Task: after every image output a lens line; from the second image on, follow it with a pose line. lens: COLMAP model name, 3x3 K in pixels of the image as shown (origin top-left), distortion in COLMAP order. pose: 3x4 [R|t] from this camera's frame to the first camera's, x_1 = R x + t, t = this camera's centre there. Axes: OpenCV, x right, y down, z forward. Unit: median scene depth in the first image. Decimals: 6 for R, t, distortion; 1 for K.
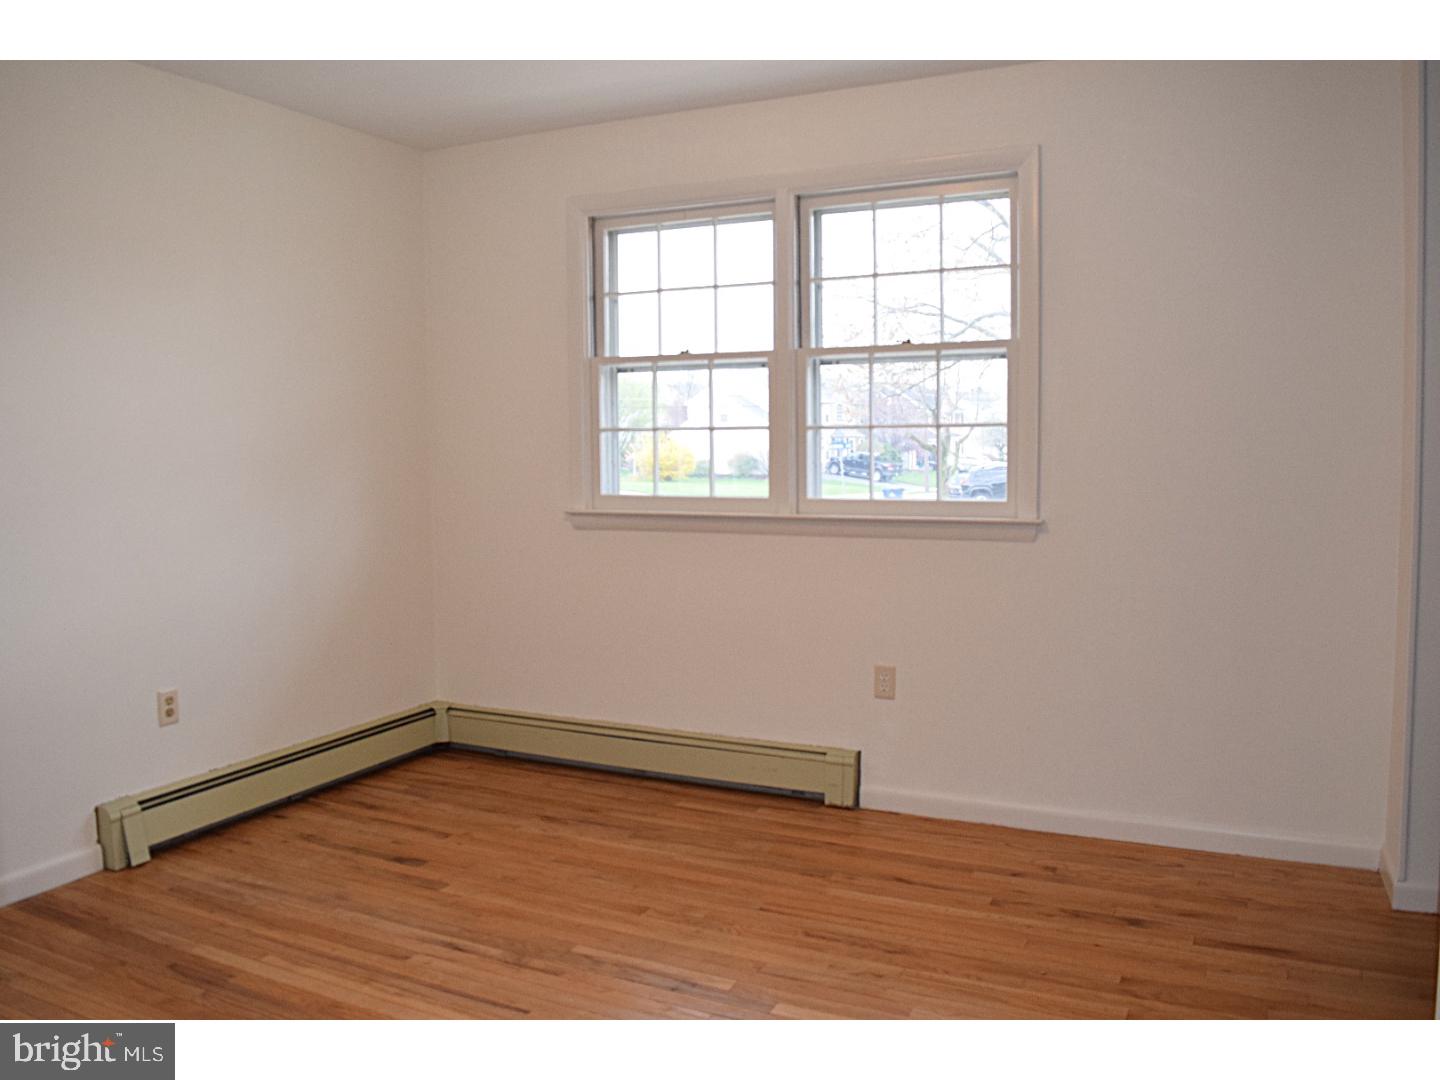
lens RADIAL K [[1158.7, 0, 720.0], [0, 1158.7, 540.0], [0, 0, 1]] dist [0.002638, -0.000235]
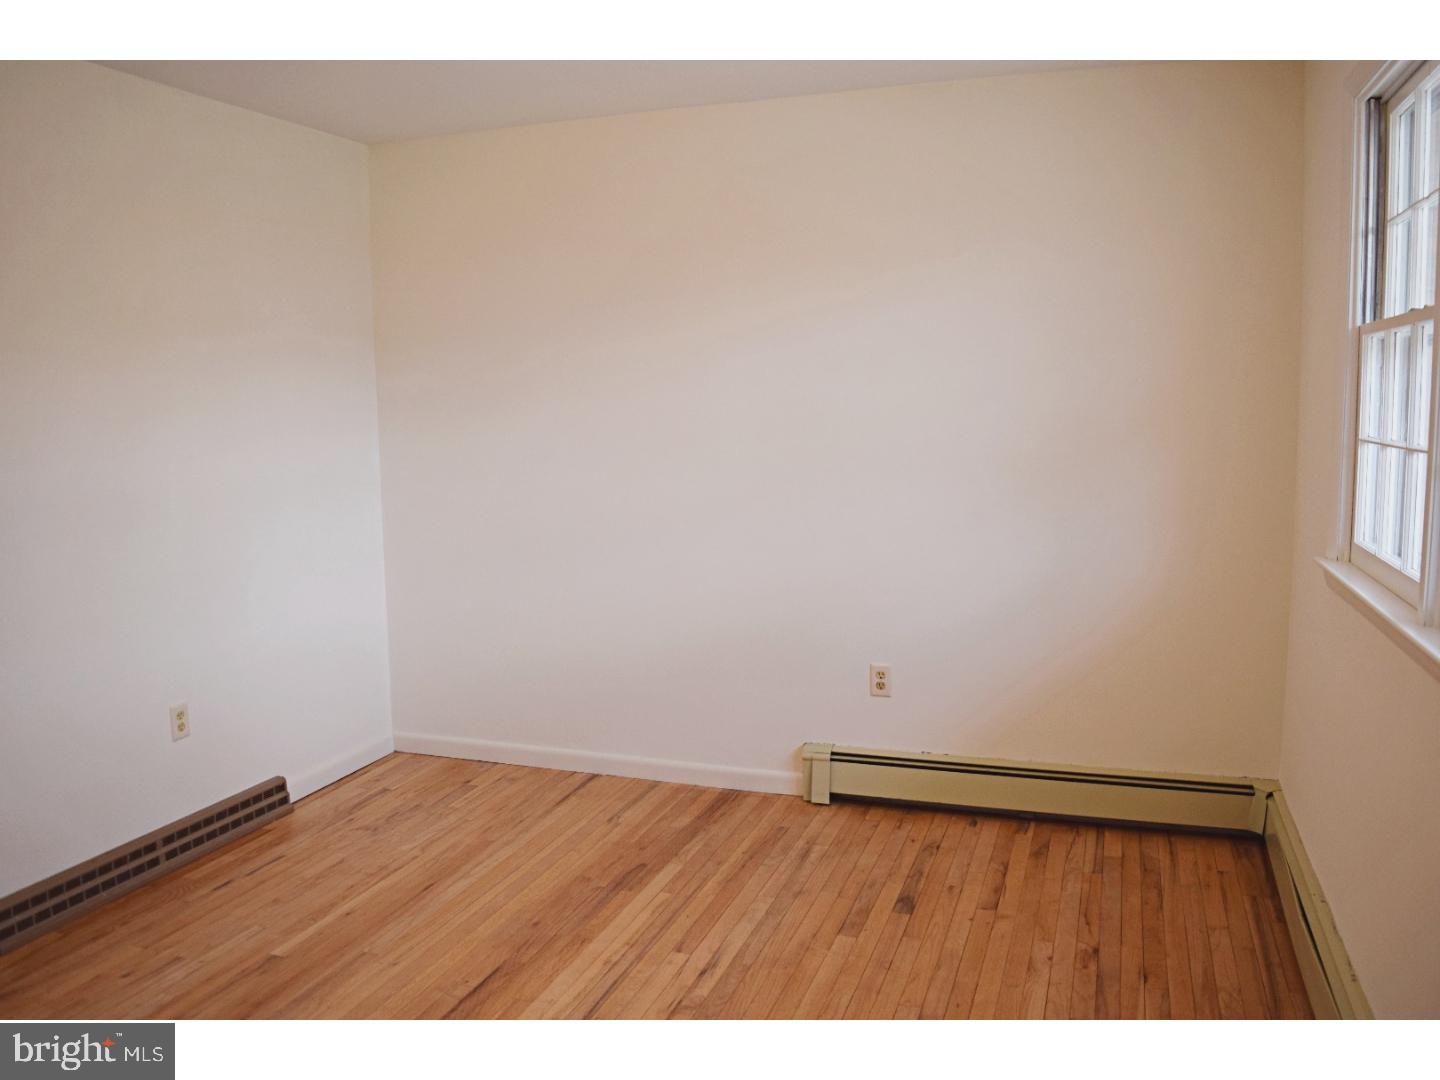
lens RADIAL K [[1166.1, 0, 720.0], [0, 1166.1, 540.0], [0, 0, 1]] dist [-0.082477, 0.006661]
pose [[0.121424, 0.125243, -0.984668, 0.588409], [-0.072671, 0.990467, 0.117019, -0.107749], [0.989937, 0.057347, 0.129368, 0.730334]]
